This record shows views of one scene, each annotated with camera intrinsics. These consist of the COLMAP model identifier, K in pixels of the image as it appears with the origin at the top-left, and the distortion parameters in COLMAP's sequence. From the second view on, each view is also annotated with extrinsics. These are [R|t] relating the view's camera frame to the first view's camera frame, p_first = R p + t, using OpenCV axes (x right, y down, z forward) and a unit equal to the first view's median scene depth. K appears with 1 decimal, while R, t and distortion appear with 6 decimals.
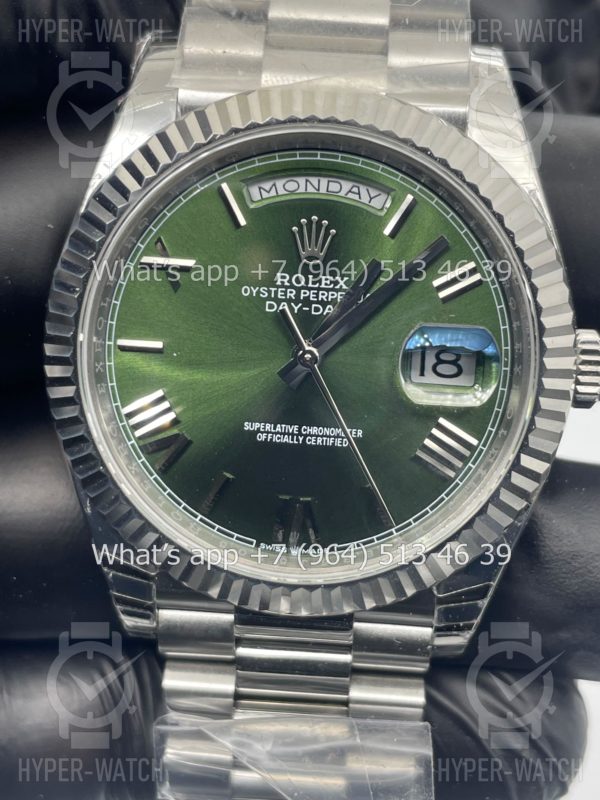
lens RADIAL K [[1258.3, 0, 300.0], [0, 1258.3, 400.0], [0, 0, 1]] dist [0.214802, -1.184509]
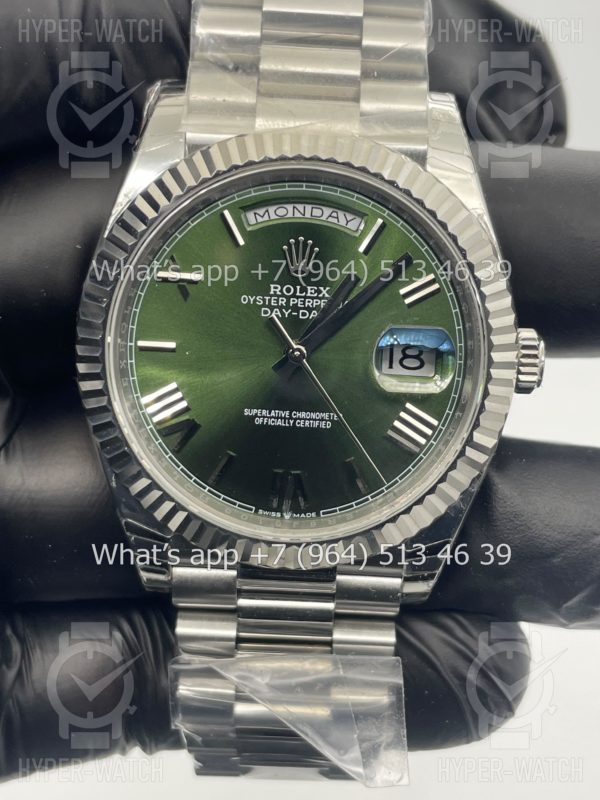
lens RADIAL K [[1258.3, 0, 300.0], [0, 1258.3, 400.0], [0, 0, 1]] dist [0.214802, -1.184509]
pose [[0.999308, -0.012446, 0.035057, -0.033374], [0.012188, 0.999897, 0.007568, 0.000848], [-0.035147, -0.007135, 0.999357, -0.201951]]
